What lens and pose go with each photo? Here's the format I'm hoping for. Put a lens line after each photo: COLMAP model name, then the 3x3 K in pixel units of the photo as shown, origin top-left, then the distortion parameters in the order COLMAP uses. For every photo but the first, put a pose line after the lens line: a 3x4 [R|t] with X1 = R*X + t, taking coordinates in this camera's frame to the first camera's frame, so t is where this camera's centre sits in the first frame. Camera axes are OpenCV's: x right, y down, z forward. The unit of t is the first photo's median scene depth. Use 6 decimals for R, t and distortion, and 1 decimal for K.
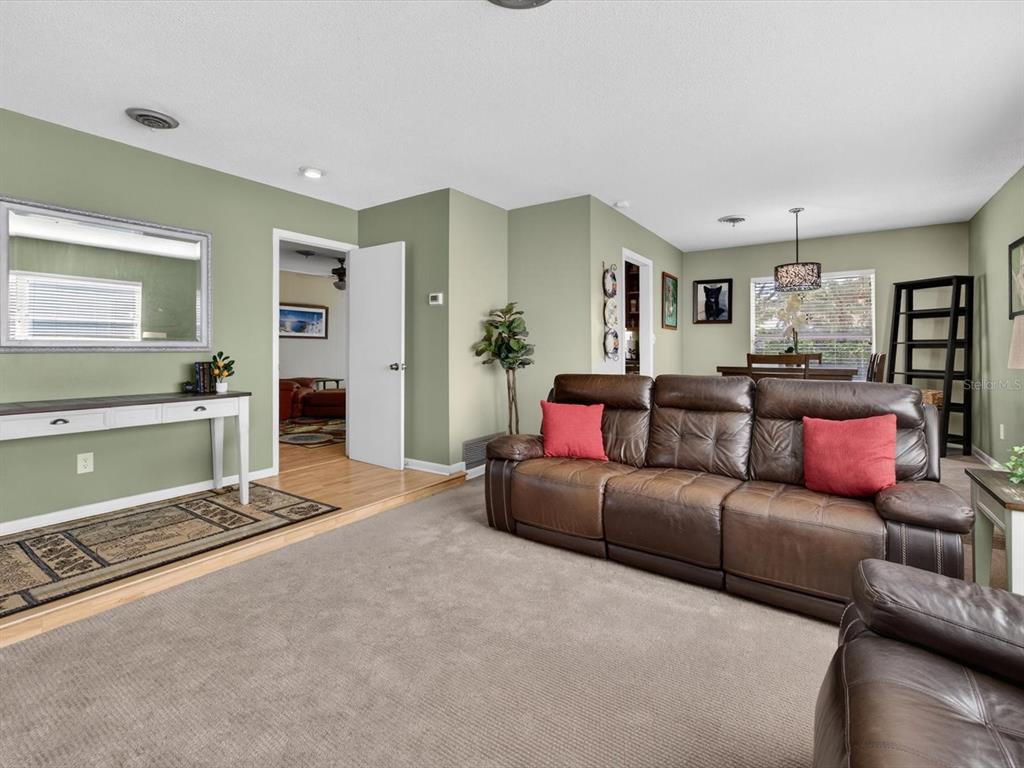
lens RADIAL K [[470.2, 0, 512.0], [0, 470.2, 384.0], [0, 0, 1]] dist [0.000678, 0.000578]
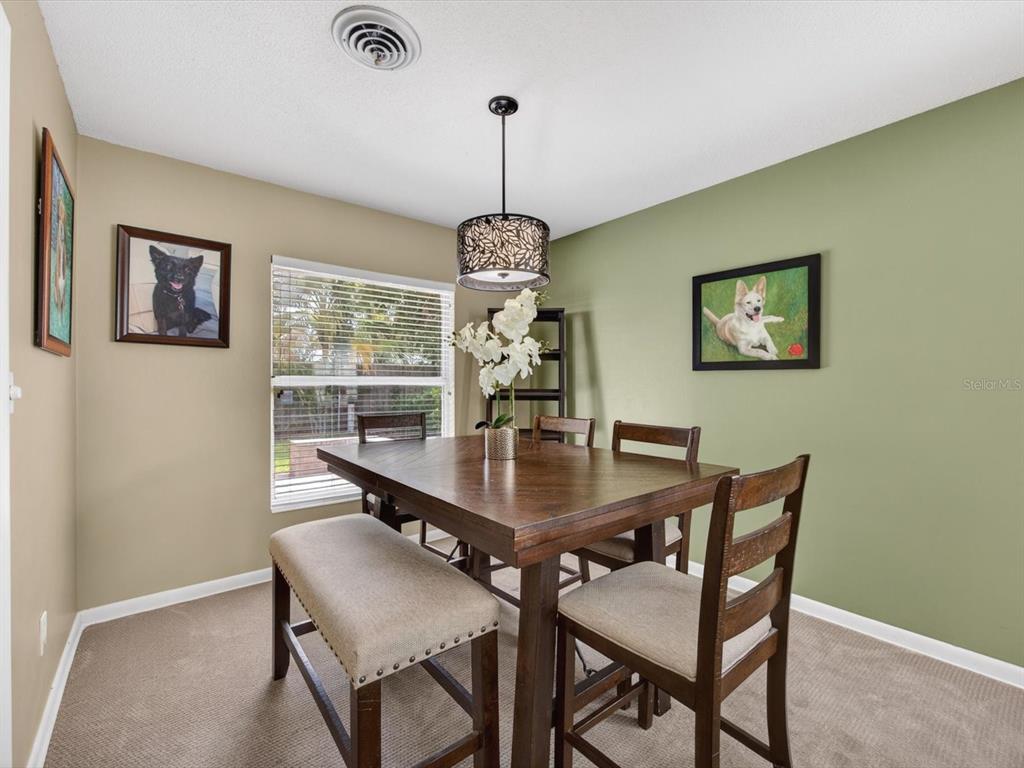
lens RADIAL K [[440.5, 0, 512.0], [0, 440.5, 384.0], [0, 0, 1]] dist [-0.016449, 0.000048]
pose [[0.282367, -0.000503, 0.959306, 0.153187], [0.063687, 0.997804, -0.018223, -0.071301], [-0.957190, 0.066241, 0.281779, 0.635394]]
